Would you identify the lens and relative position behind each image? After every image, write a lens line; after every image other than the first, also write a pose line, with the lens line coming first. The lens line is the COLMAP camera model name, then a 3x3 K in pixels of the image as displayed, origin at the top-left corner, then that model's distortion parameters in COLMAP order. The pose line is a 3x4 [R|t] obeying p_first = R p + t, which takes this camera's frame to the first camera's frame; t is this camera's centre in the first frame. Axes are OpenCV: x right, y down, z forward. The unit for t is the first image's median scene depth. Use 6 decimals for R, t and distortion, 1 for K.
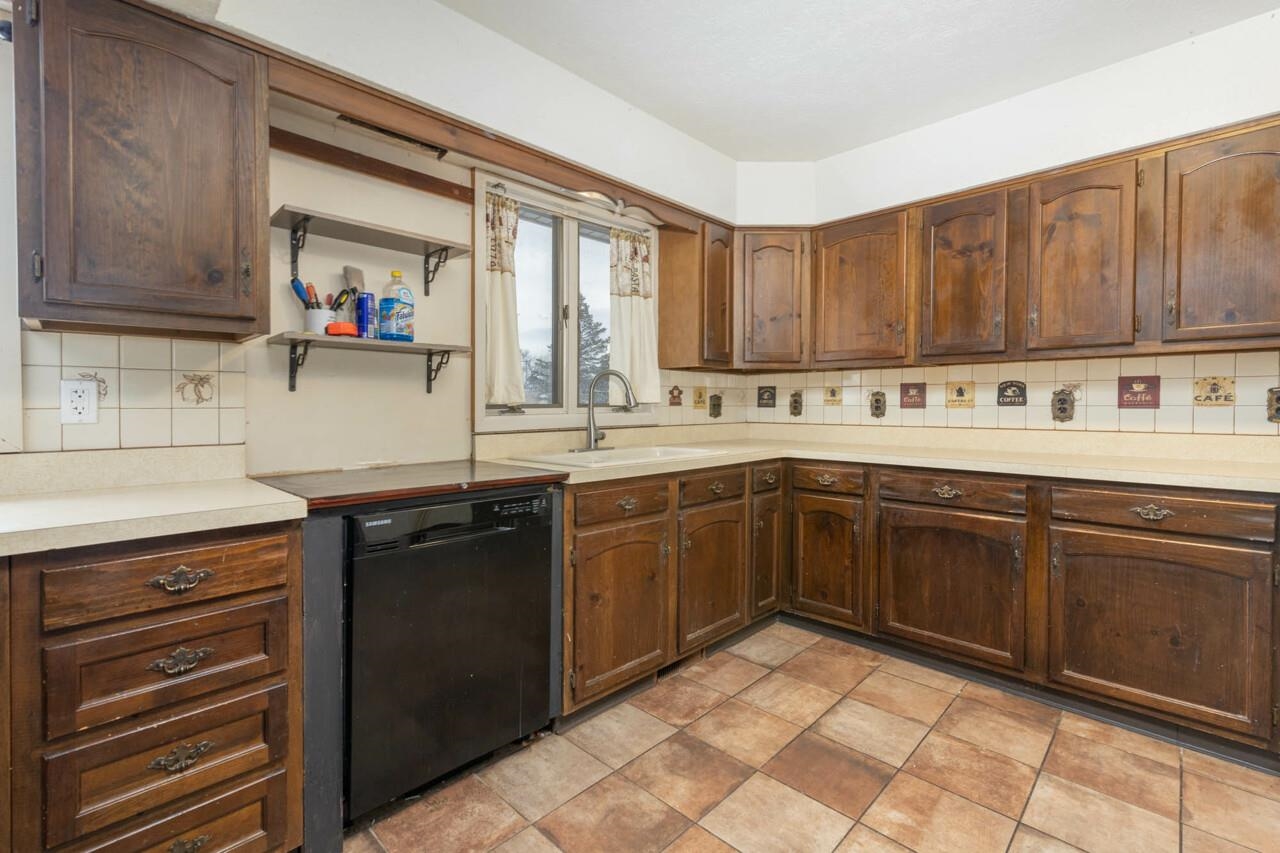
lens RADIAL K [[562.2, 0, 635.0], [0, 562.2, 398.5], [0, 0, 1]] dist [0.001000, -0.000054]
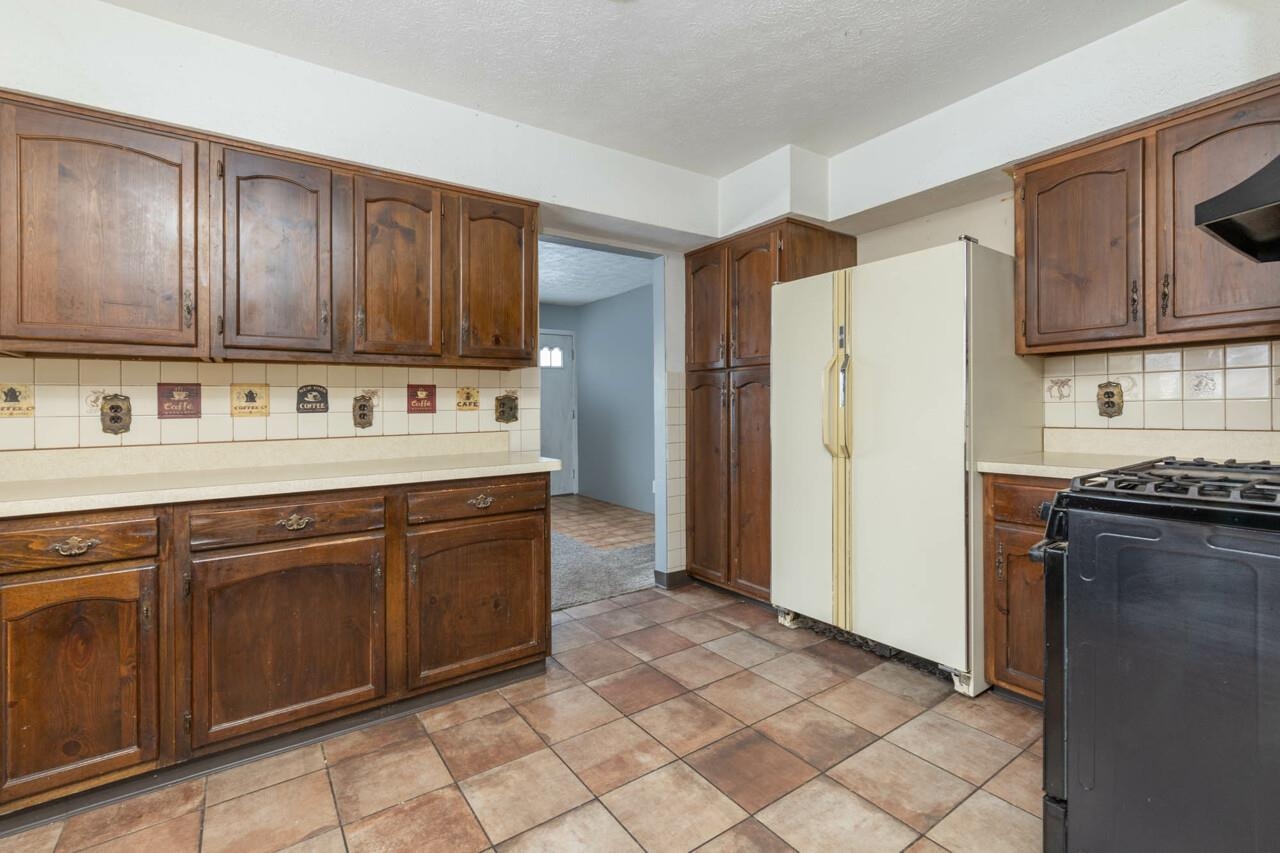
lens RADIAL K [[564.7, 0, 597.1], [0, 564.7, 409.7], [0, 0, 1]] dist [0.000345, -0.000326]
pose [[0.189344, -0.006079, 0.981892, -0.152815], [0.002811, 0.999980, 0.005649, 0.005058], [-0.981907, 0.001690, 0.189357, 0.449990]]
